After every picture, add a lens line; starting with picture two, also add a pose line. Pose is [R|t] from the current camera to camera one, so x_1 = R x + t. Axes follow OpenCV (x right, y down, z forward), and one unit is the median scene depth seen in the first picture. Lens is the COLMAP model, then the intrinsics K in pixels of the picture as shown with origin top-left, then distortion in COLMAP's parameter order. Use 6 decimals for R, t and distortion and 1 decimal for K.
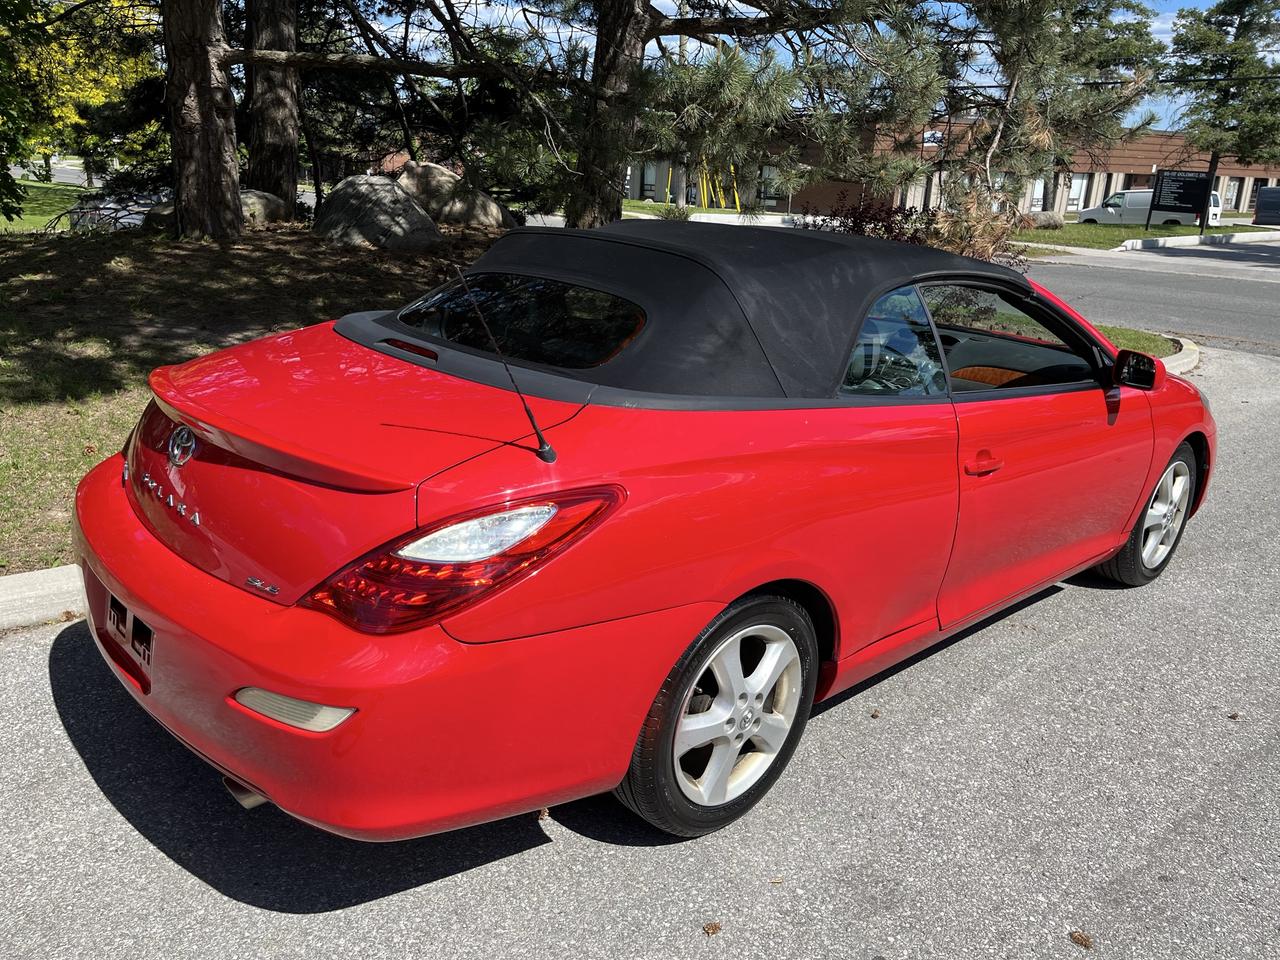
lens RADIAL K [[987.0, 0, 612.1], [0, 987.0, 476.6], [0, 0, 1]] dist [0.080184, -0.129685]
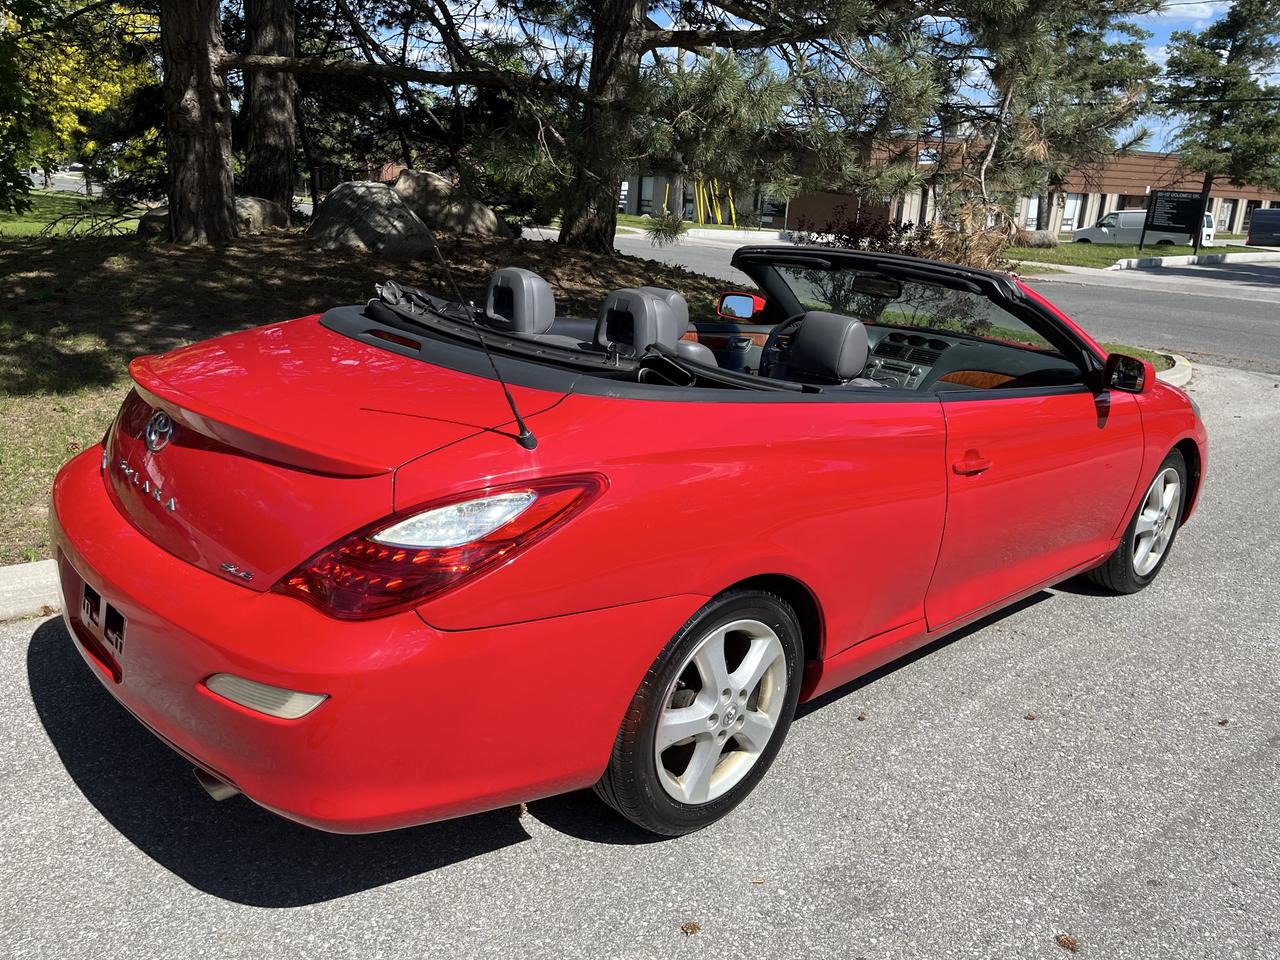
lens RADIAL K [[986.6, 0, 611.3], [0, 986.6, 470.0], [0, 0, 1]] dist [0.082877, -0.134310]
pose [[0.999938, 0.010600, 0.003551, 0.005247], [-0.010520, 0.999703, -0.021984, 0.009960], [-0.003783, 0.021945, 0.999752, 0.004818]]
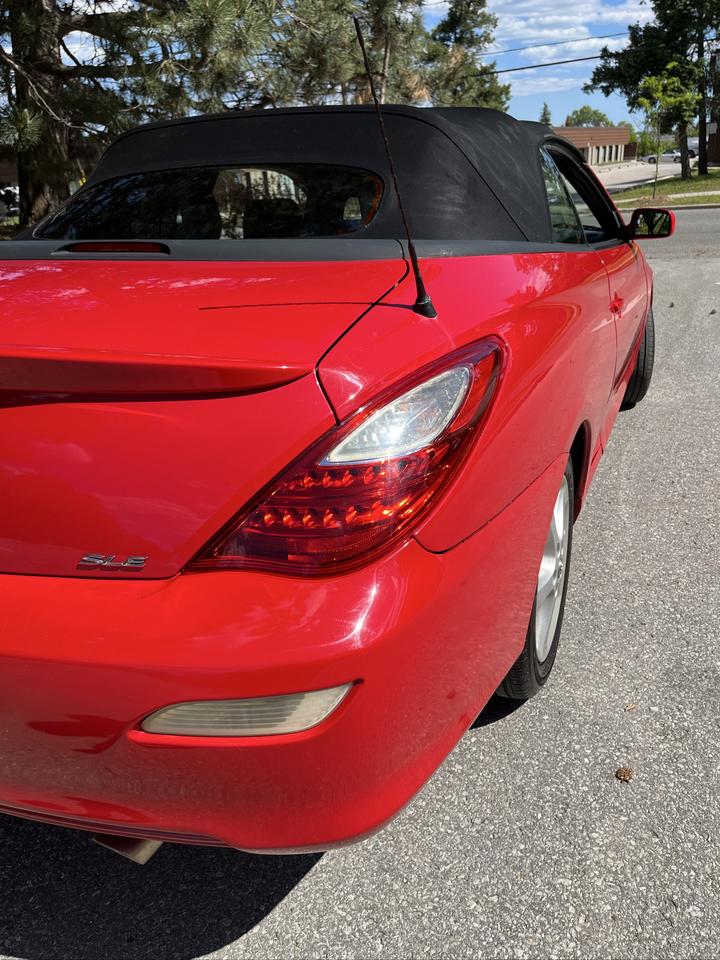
lens RADIAL K [[740.4, 0, 354.8], [0, 740.4, 478.3], [0, 0, 1]] dist [0.107422, -0.167589]
pose [[0.901571, -0.239175, 0.360508, -0.128216], [0.213327, 0.970710, 0.110513, 0.011266], [-0.376381, -0.022729, 0.926186, 0.158214]]
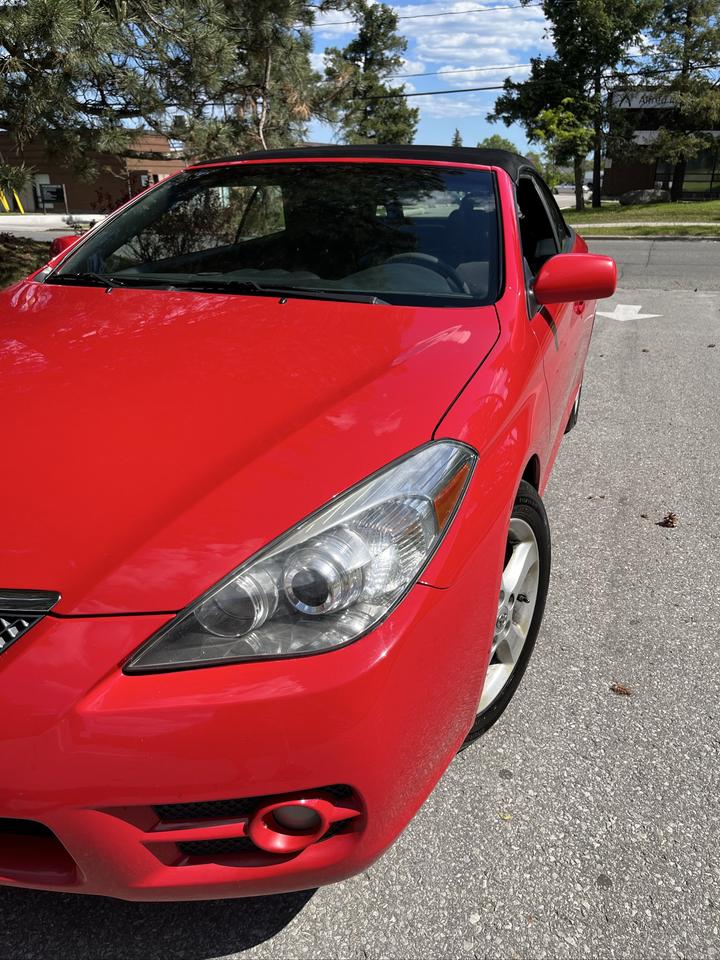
lens RADIAL K [[740.4, 0, 354.8], [0, 740.4, 478.3], [0, 0, 1]] dist [0.107422, -0.167589]
pose [[0.859726, -0.215972, 0.462846, -0.062711], [0.182334, 0.976267, 0.116862, 0.020262], [-0.477100, -0.016077, 0.878702, 0.138960]]
